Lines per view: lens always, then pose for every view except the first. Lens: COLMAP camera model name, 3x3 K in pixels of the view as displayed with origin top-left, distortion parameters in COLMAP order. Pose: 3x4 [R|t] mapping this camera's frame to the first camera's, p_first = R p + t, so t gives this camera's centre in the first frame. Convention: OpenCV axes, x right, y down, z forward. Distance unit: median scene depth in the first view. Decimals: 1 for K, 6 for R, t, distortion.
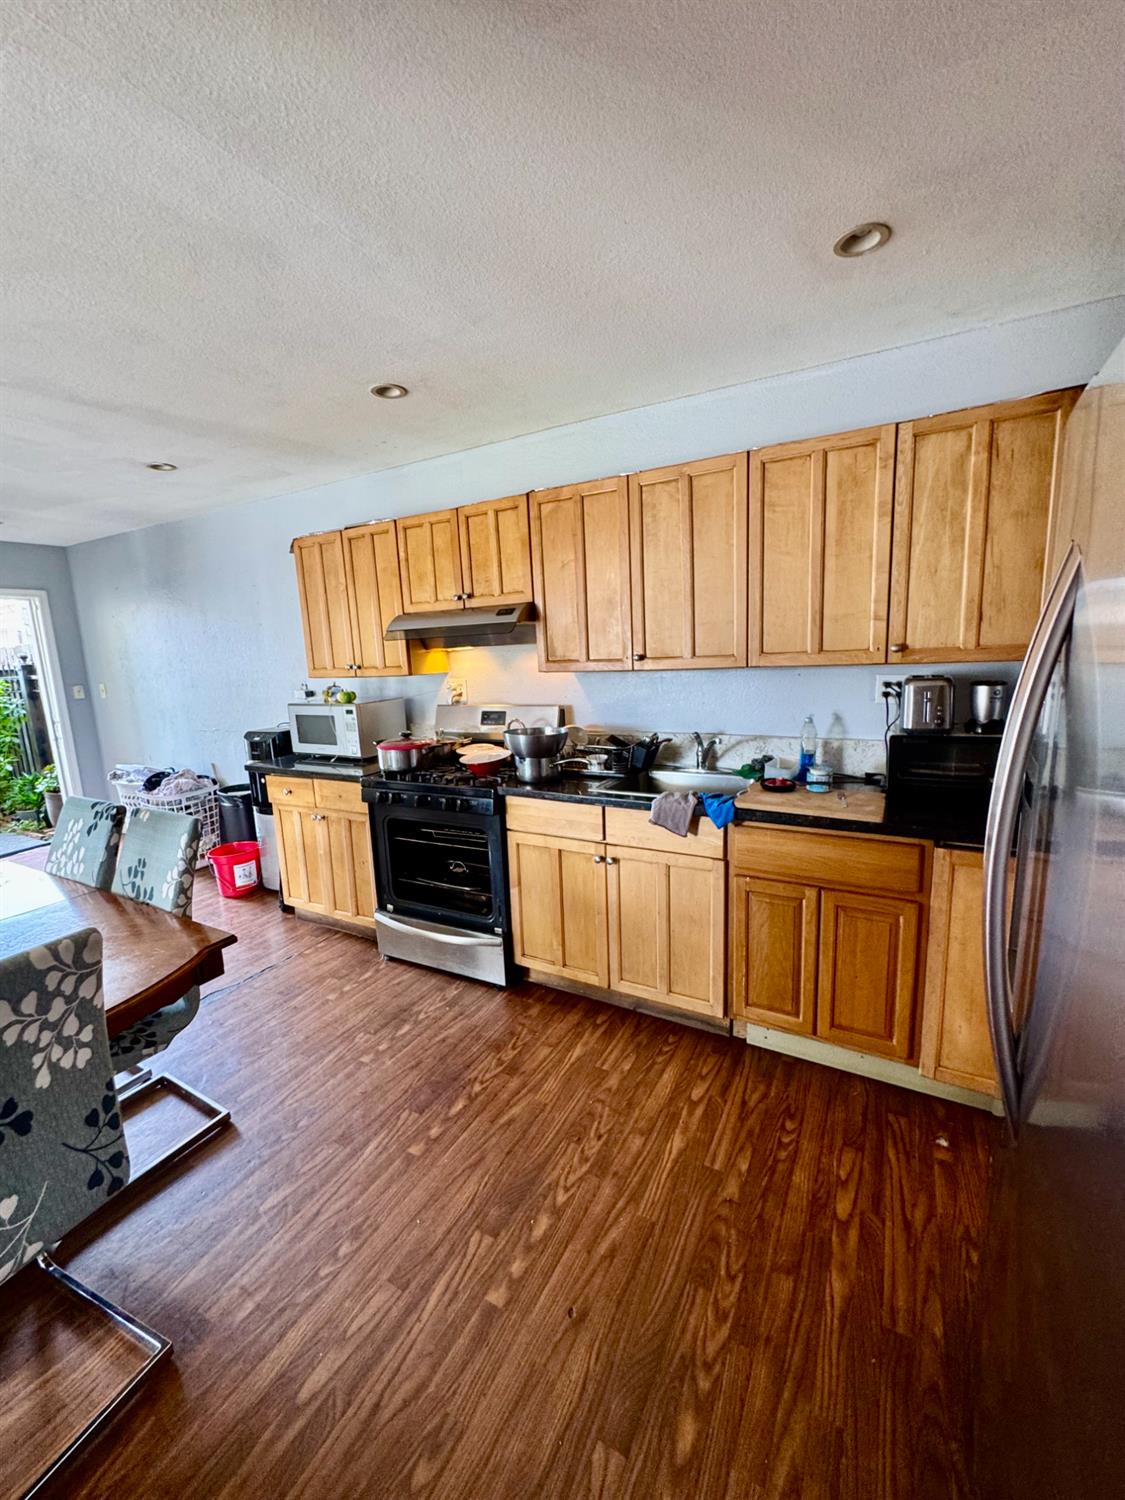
lens RADIAL K [[600.7, 0, 561.1], [0, 600.7, 746.9], [0, 0, 1]] dist [-0.001925, -0.000049]
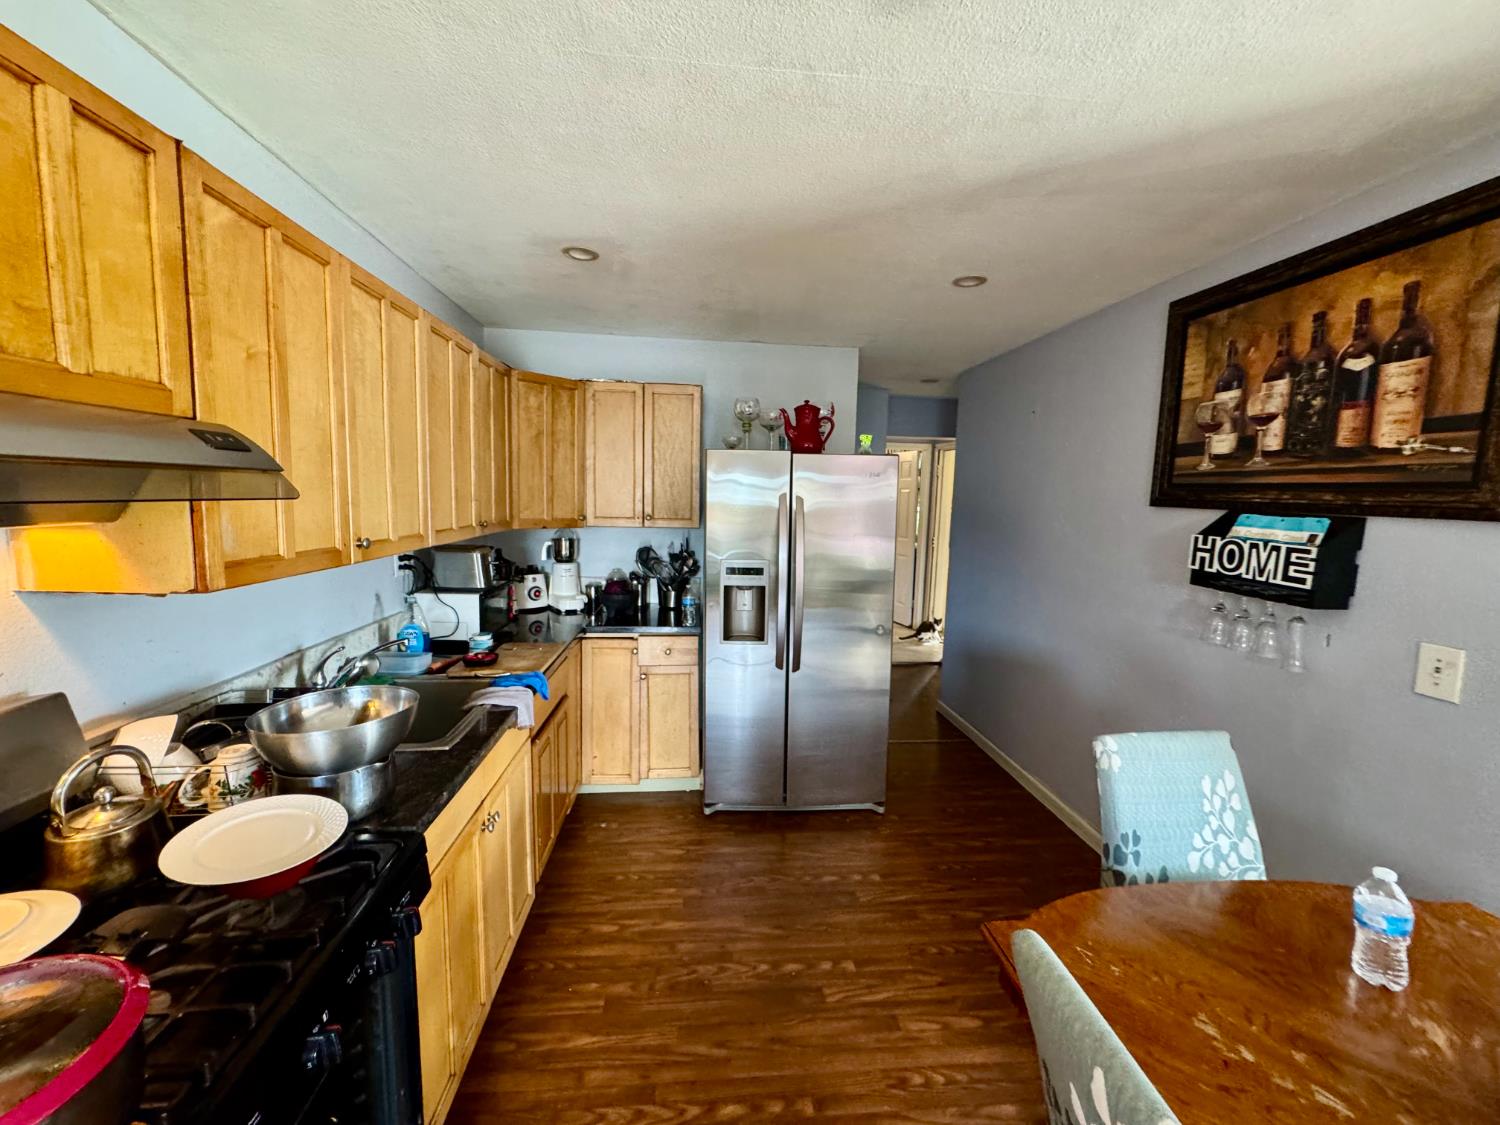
lens RADIAL K [[600.7, 0, 749.0], [0, 600.7, 562.3], [0, 0, 1]] dist [-0.001925, -0.000049]
pose [[-0.558233, -0.064975, 0.827136, -0.787790], [0.136697, 0.976102, 0.168934, -0.224565], [-0.818346, 0.207371, -0.536011, 1.260332]]
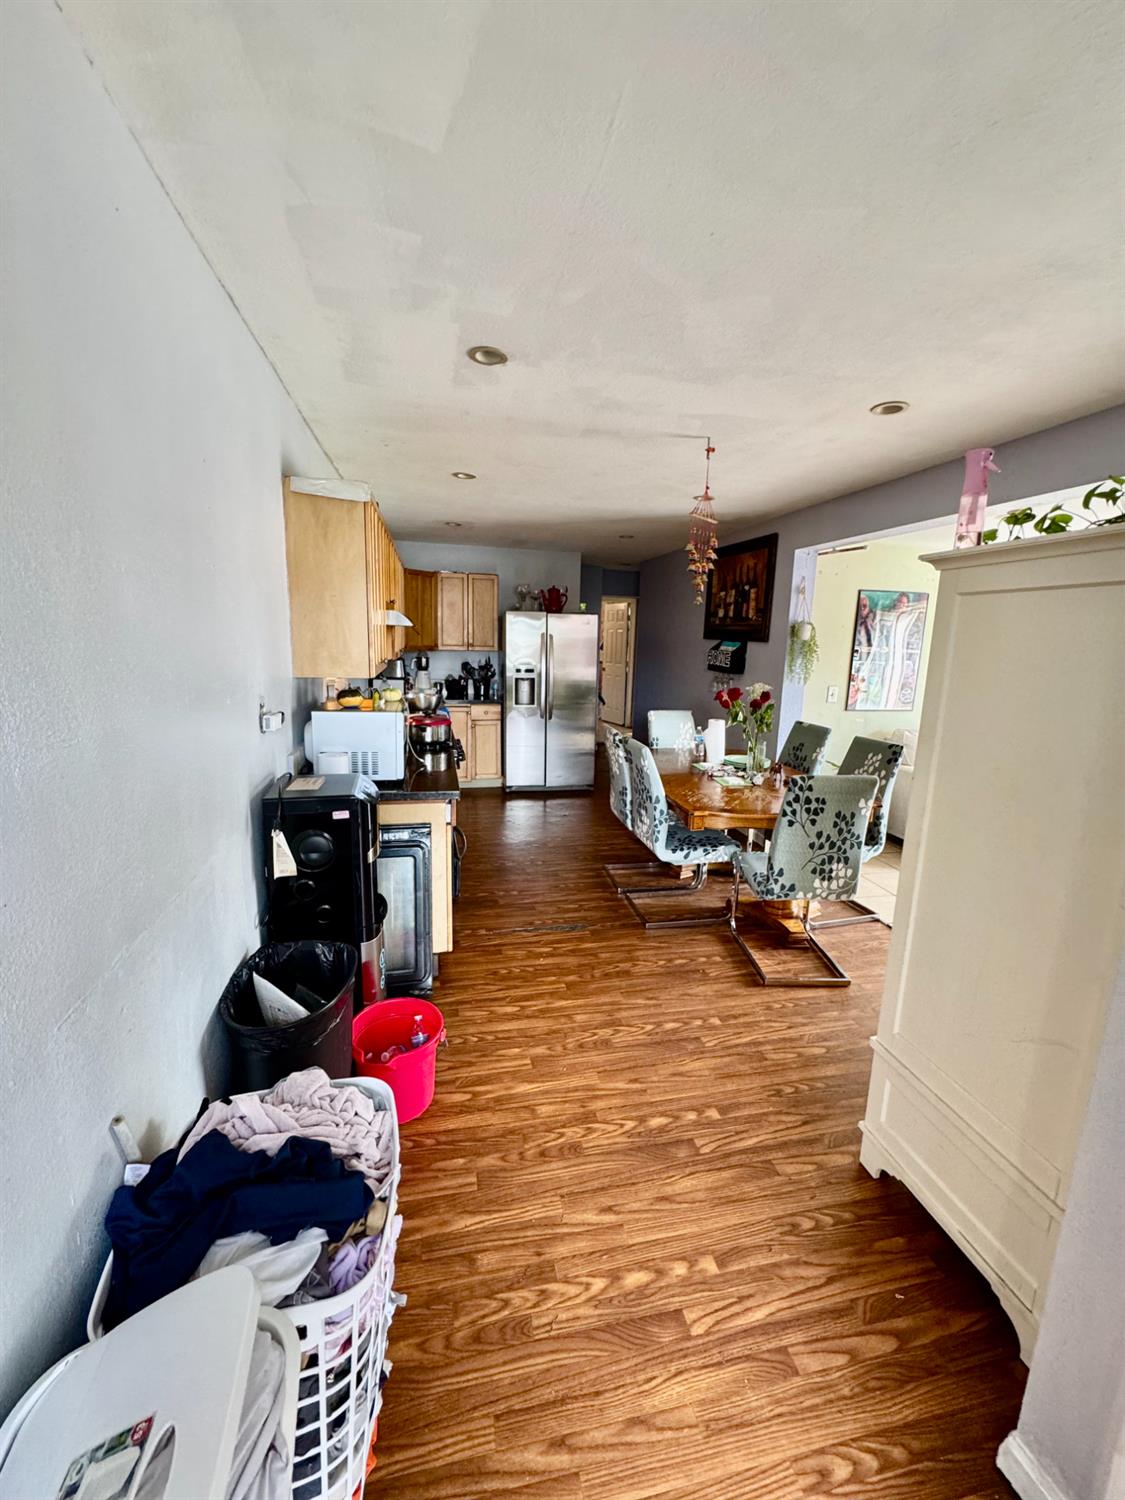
lens RADIAL K [[600.7, 0, 561.1], [0, 600.7, 746.9], [0, 0, 1]] dist [-0.001925, -0.000049]
pose [[-0.651423, -0.114373, 0.750045, -1.965467], [0.126270, 0.958443, 0.255818, -0.336713], [-0.748134, 0.261354, -0.609910, 2.263939]]
